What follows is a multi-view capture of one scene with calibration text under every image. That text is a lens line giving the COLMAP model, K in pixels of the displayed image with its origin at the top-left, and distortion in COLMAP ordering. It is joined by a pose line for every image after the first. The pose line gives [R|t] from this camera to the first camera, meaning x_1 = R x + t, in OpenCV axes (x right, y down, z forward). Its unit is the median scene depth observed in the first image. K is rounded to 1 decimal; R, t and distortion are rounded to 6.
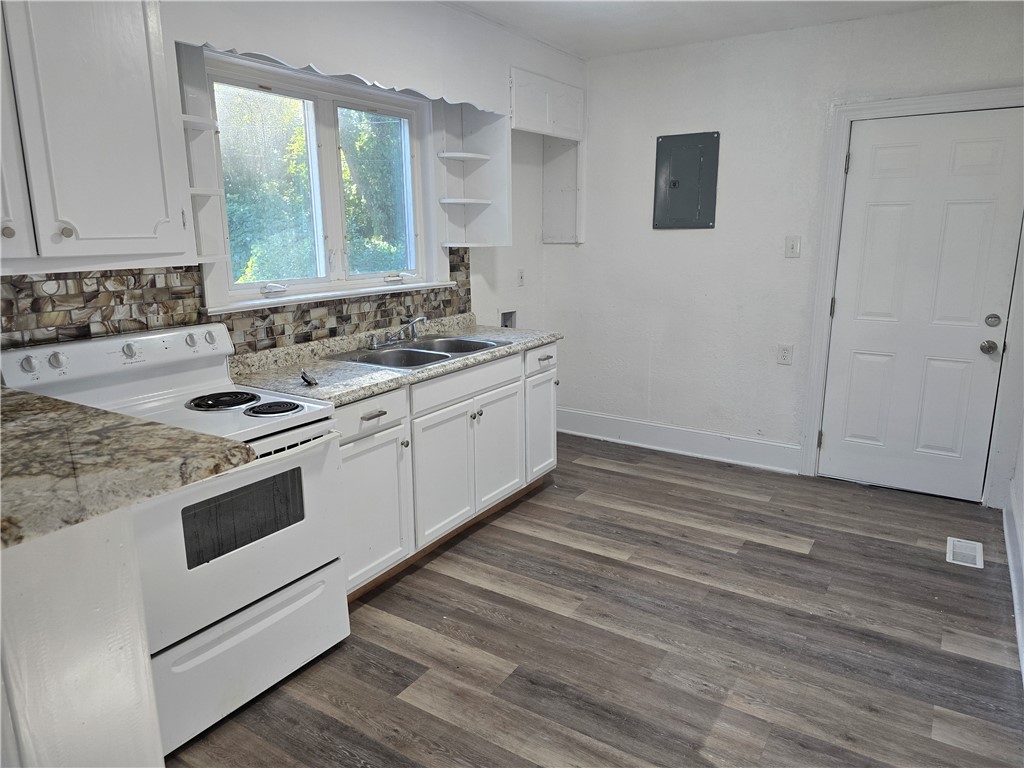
lens RADIAL K [[687.8, 0, 512.0], [0, 687.8, 384.0], [0, 0, 1]] dist [0.031872, -0.002534]
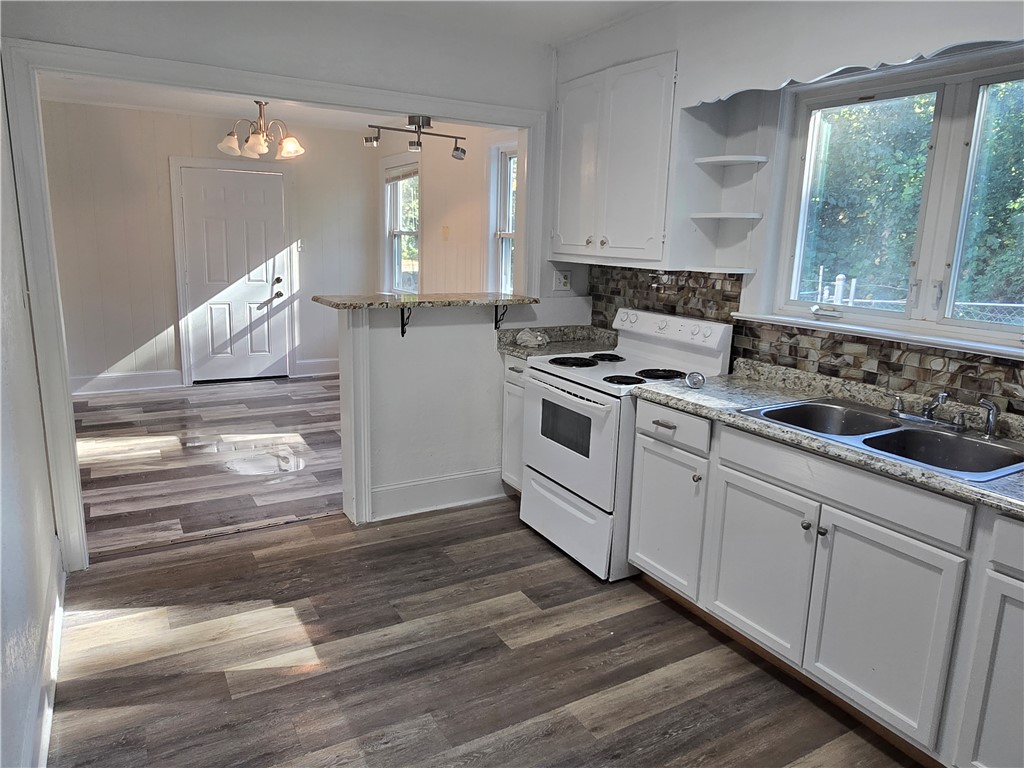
lens RADIAL K [[726.7, 0, 512.0], [0, 726.7, 384.0], [0, 0, 1]] dist [0.028742, 0.001446]
pose [[-0.475396, 0.177572, -0.861665, 0.780695], [-0.216324, 0.925756, 0.310130, -0.278886], [0.852762, 0.333833, -0.401687, 1.129189]]
